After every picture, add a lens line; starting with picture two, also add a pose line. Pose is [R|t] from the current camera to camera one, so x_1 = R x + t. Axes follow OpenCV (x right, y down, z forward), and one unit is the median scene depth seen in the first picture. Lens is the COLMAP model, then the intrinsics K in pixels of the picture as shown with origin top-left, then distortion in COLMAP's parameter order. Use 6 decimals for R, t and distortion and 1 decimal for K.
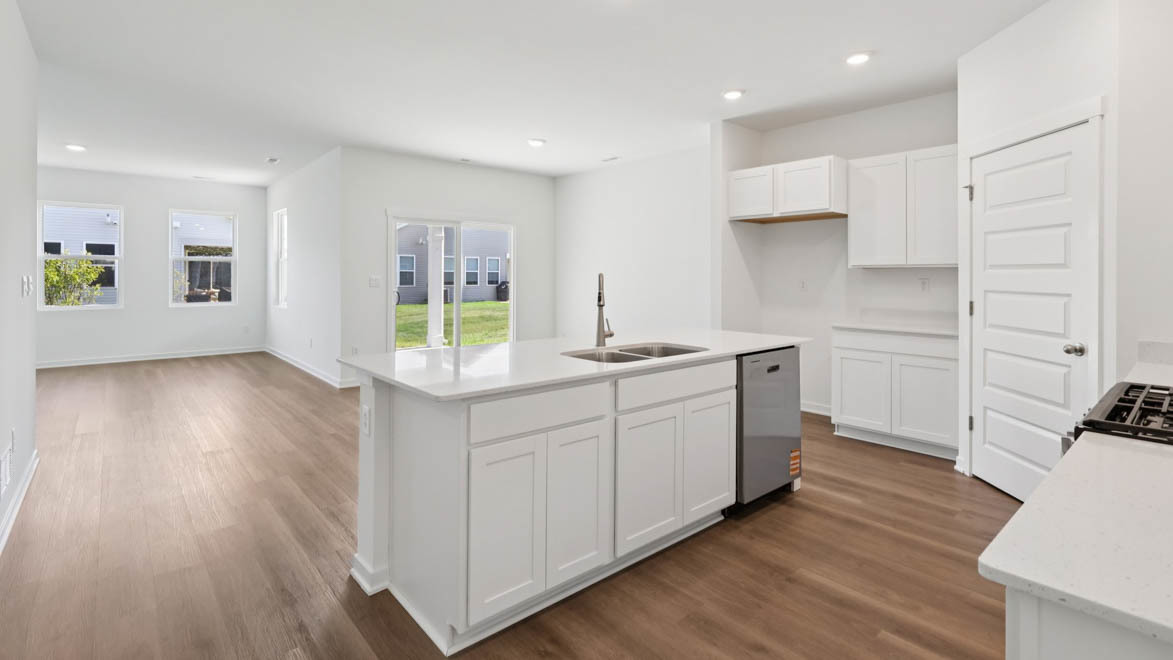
lens RADIAL K [[544.3, 0, 586.5], [0, 544.3, 330.0], [0, 0, 1]] dist [0.000958, -0.000488]
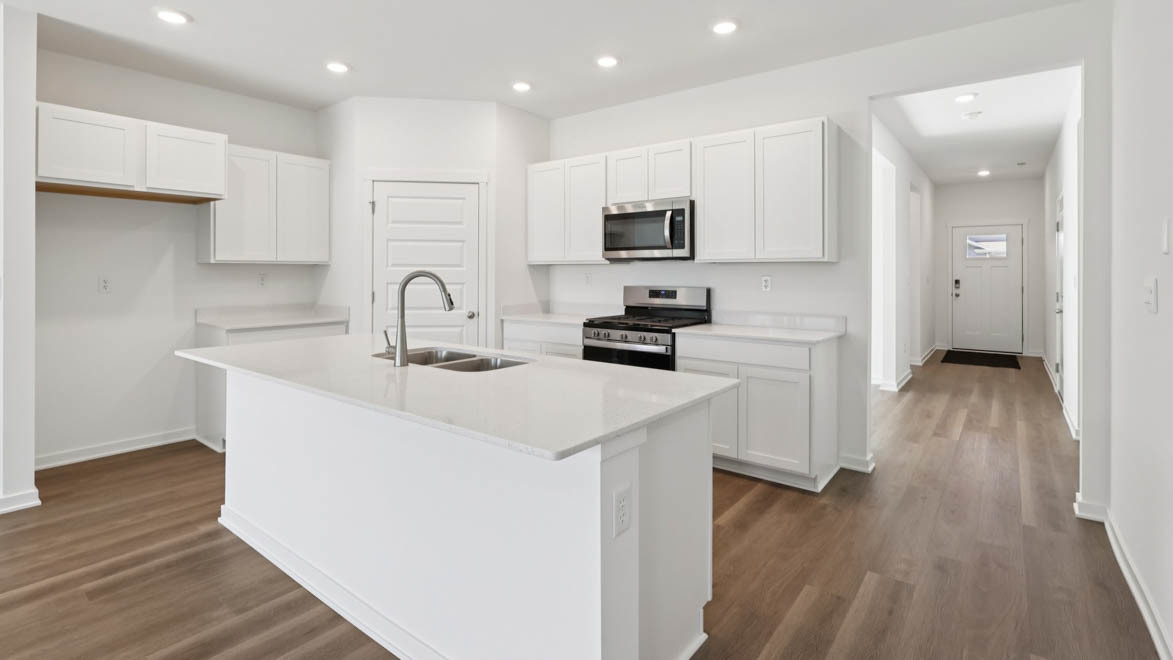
lens RADIAL K [[535.8, 0, 586.7], [0, 535.8, 343.1], [0, 0, 1]] dist [-0.001816, 0.000089]
pose [[-0.198284, -0.123686, 0.972309, -0.602022], [0.103694, 0.983792, 0.146293, -0.062513], [-0.974644, 0.129830, -0.182244, 0.705142]]
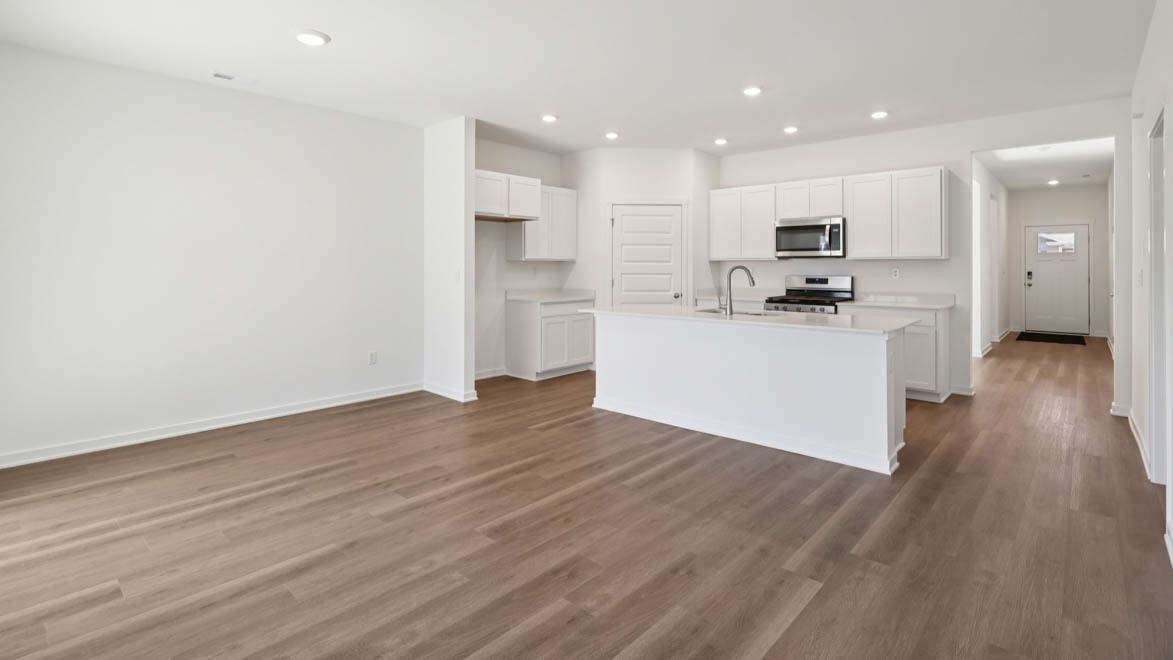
lens RADIAL K [[544.3, 0, 586.5], [0, 544.3, 330.0], [0, 0, 1]] dist [0.000958, -0.000488]
pose [[-0.124044, -0.110720, 0.986080, -1.081842], [0.106854, 0.986486, 0.124207, -0.114813], [-0.986507, 0.120774, -0.110537, 1.212739]]
